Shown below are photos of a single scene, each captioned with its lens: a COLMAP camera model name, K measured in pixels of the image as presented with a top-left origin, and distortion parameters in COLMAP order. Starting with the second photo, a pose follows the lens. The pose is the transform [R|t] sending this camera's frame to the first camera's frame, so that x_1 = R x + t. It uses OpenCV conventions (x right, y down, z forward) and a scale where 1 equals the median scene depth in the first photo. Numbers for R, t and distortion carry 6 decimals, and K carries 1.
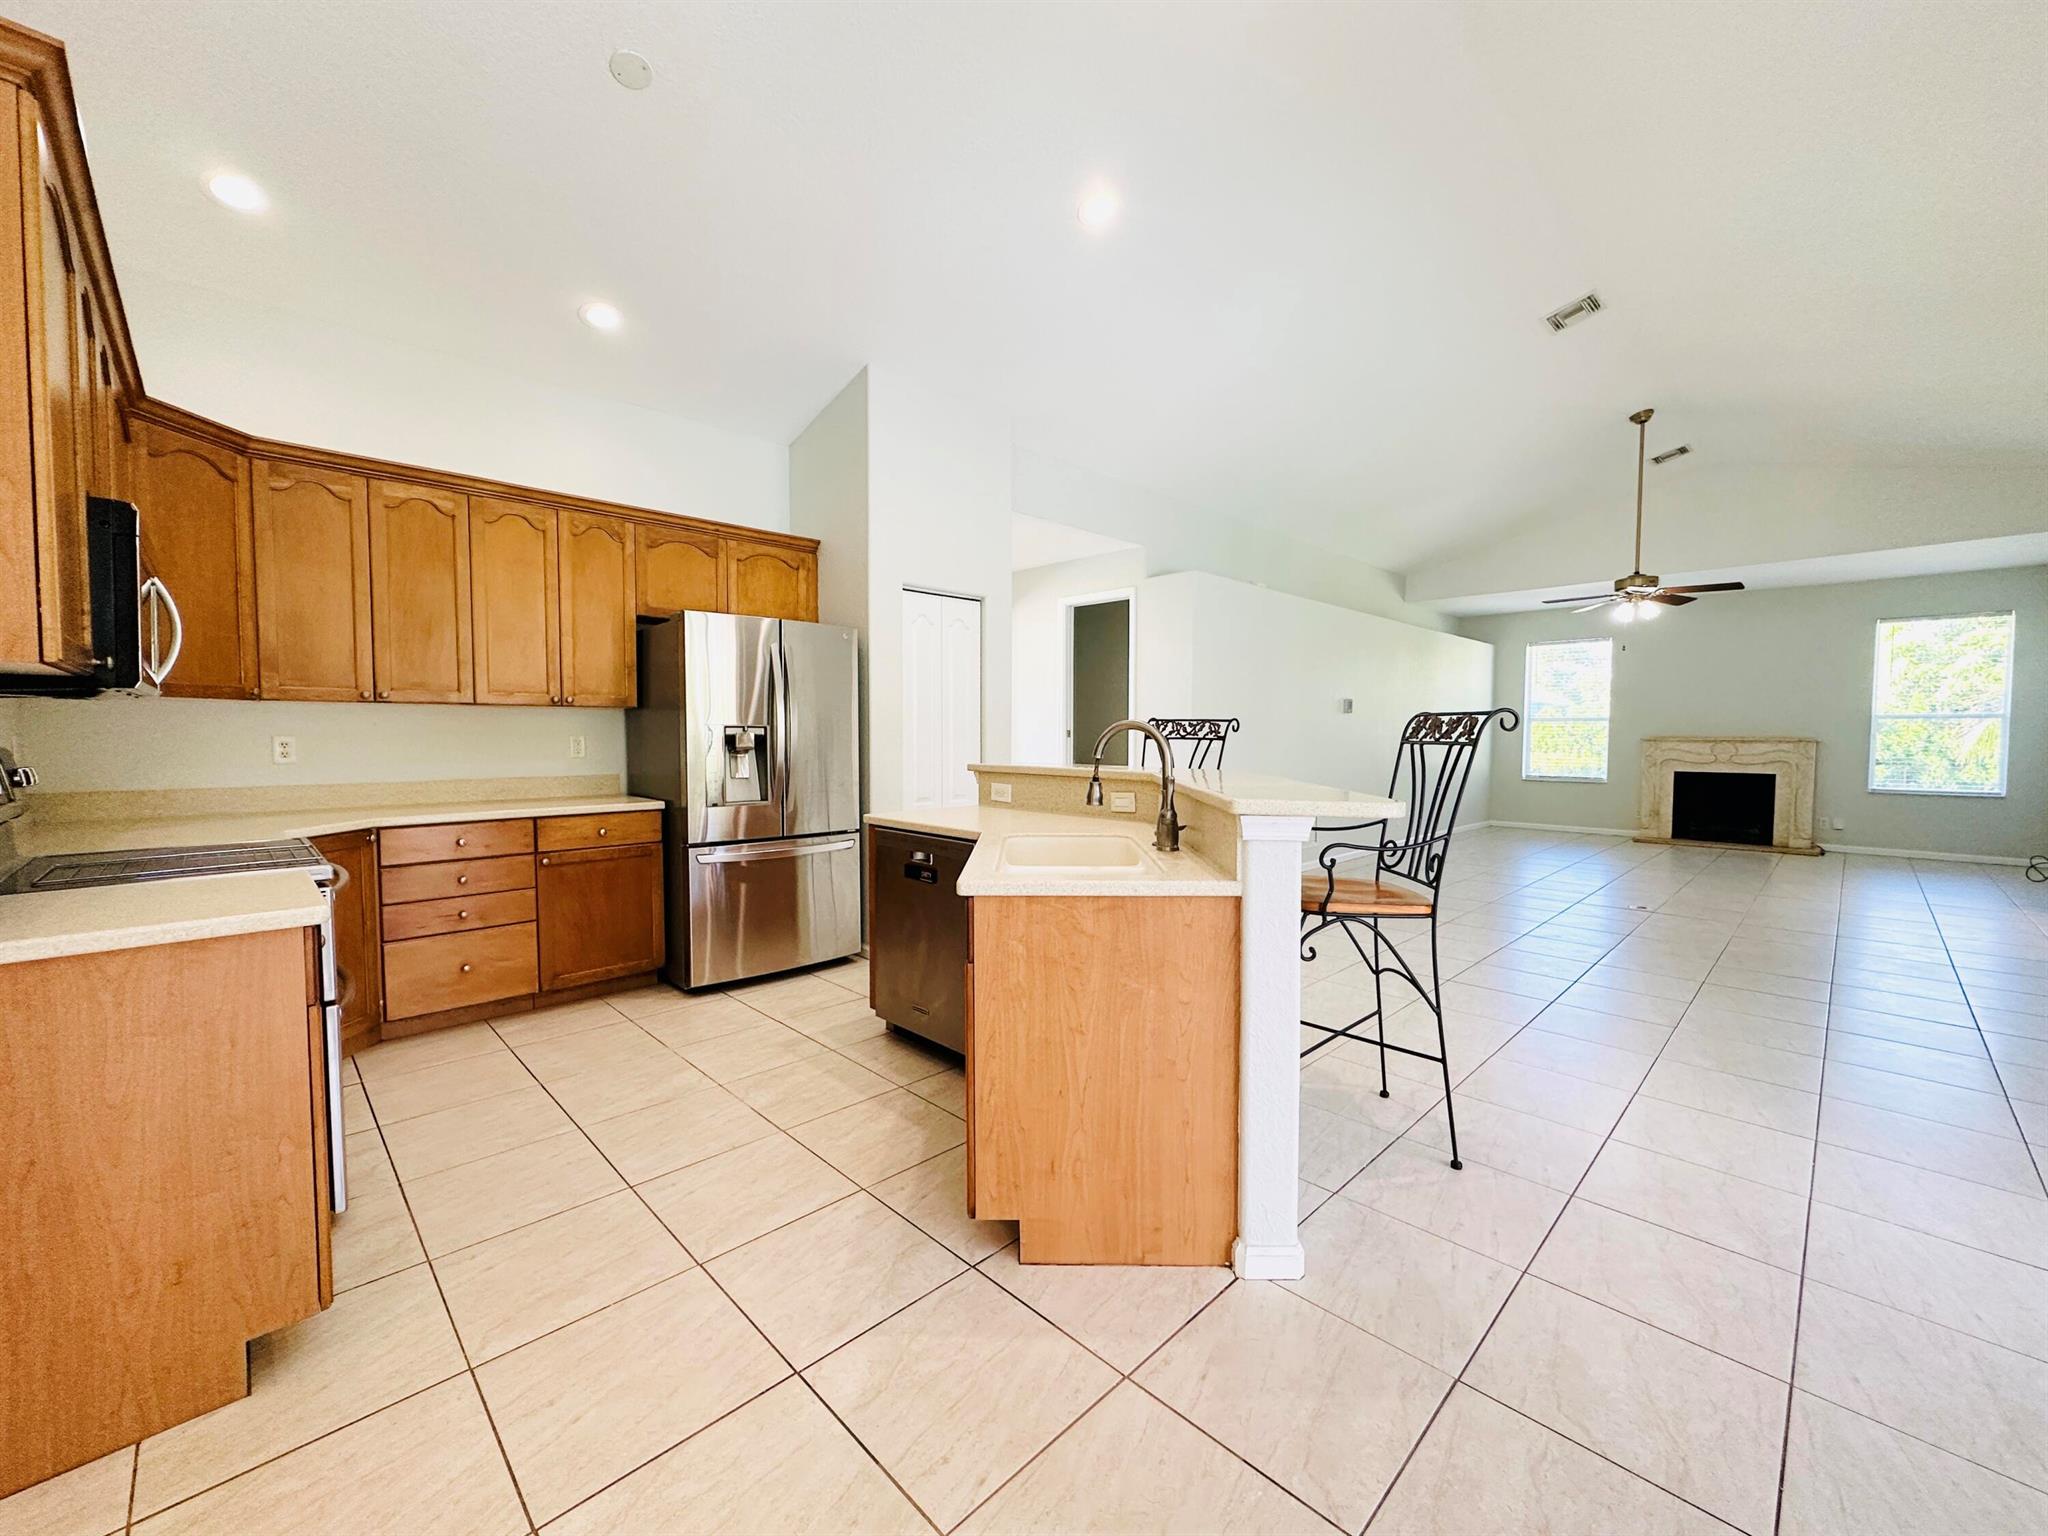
lens RADIAL K [[819.0, 0, 1023.6], [0, 819.0, 761.6], [0, 0, 1]] dist [-0.000384, -0.000035]
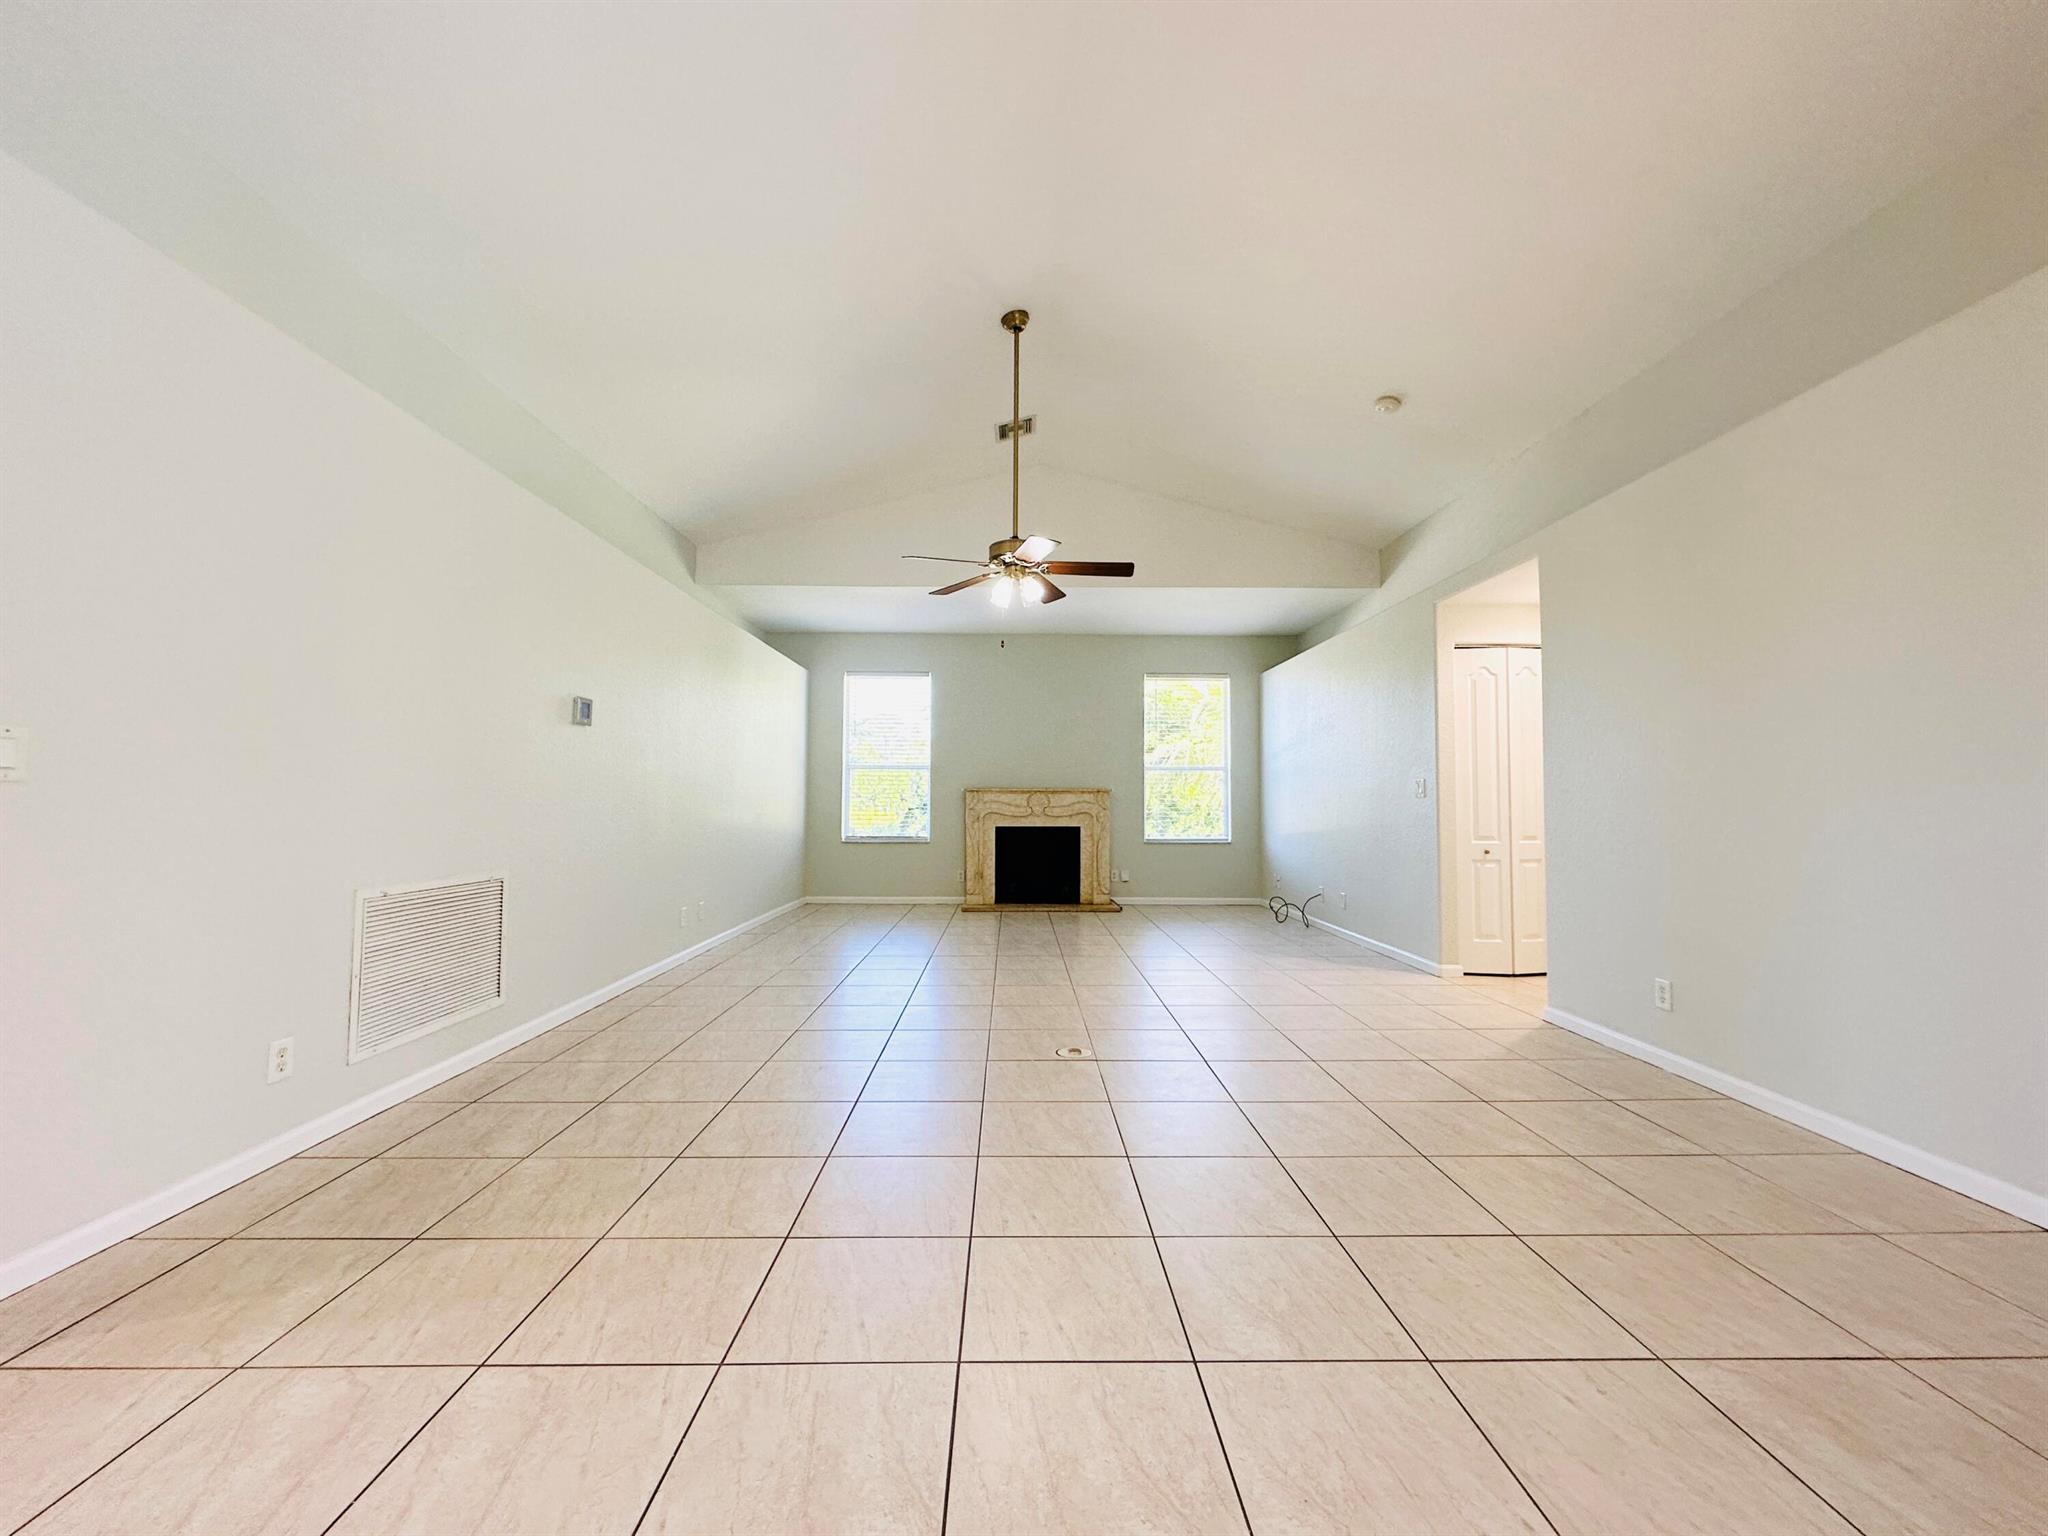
lens RADIAL K [[819.0, 0, 1023.6], [0, 819.0, 761.6], [0, 0, 1]] dist [-0.000384, -0.000035]
pose [[0.693892, 0.036630, 0.719147, 0.190909], [0.023559, 0.997016, -0.073514, 0.008377], [-0.719694, 0.067953, 0.690958, 0.385447]]
